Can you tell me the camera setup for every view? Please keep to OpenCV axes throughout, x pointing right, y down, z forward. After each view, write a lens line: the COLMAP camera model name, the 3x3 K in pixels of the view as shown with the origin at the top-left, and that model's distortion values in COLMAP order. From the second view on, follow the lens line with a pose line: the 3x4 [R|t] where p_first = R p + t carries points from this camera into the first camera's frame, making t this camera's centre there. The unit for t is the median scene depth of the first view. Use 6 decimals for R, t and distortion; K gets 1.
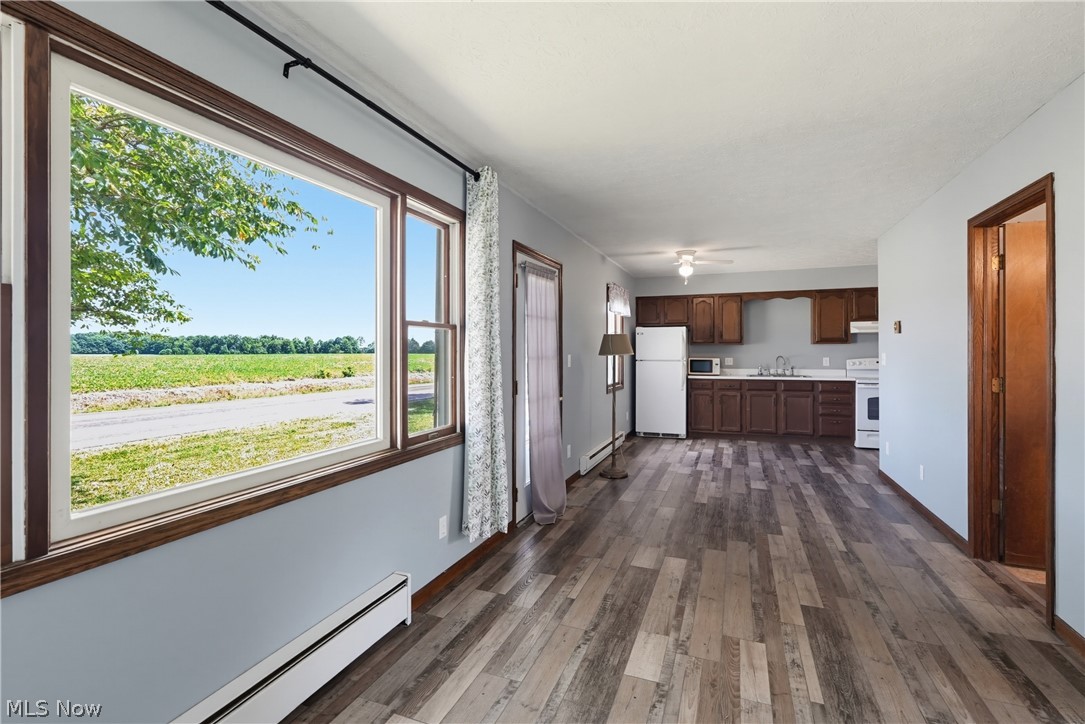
lens RADIAL K [[490.1, 0, 540.5], [0, 490.1, 352.1], [0, 0, 1]] dist [-0.004223, 0.000901]
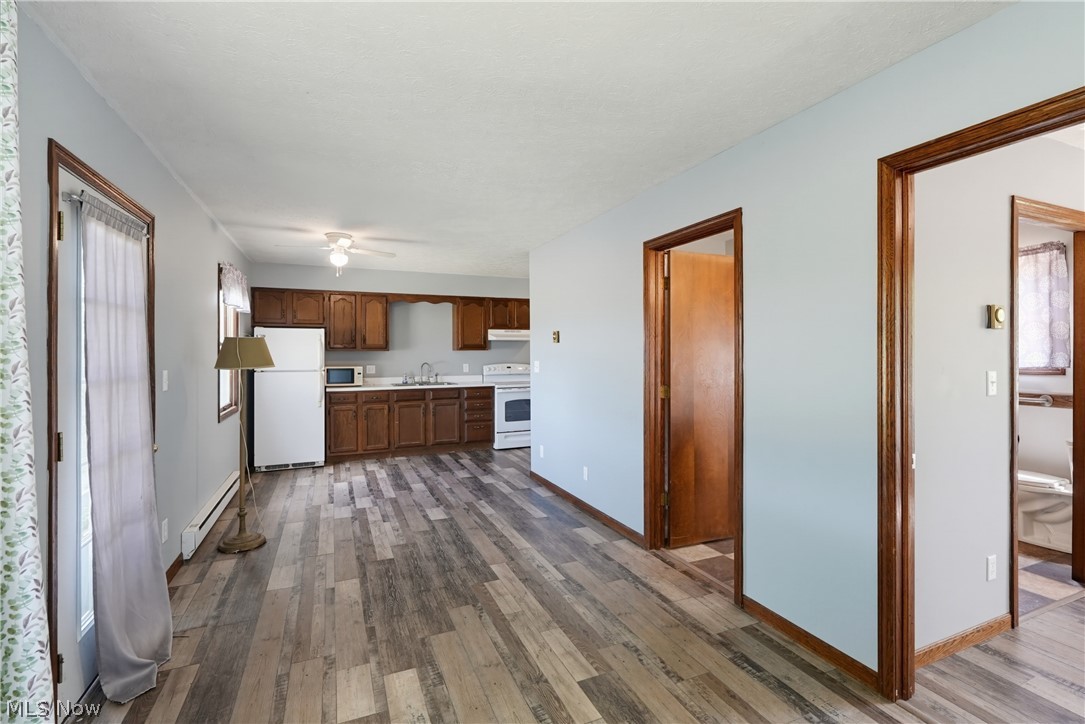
lens RADIAL K [[490.1, 0, 540.5], [0, 490.1, 352.1], [0, 0, 1]] dist [-0.004223, 0.000901]
pose [[0.703687, -0.001241, 0.710509, -0.042257], [0.004332, 0.999987, -0.002544, -0.013357], [-0.710497, 0.004868, 0.703683, 0.239691]]
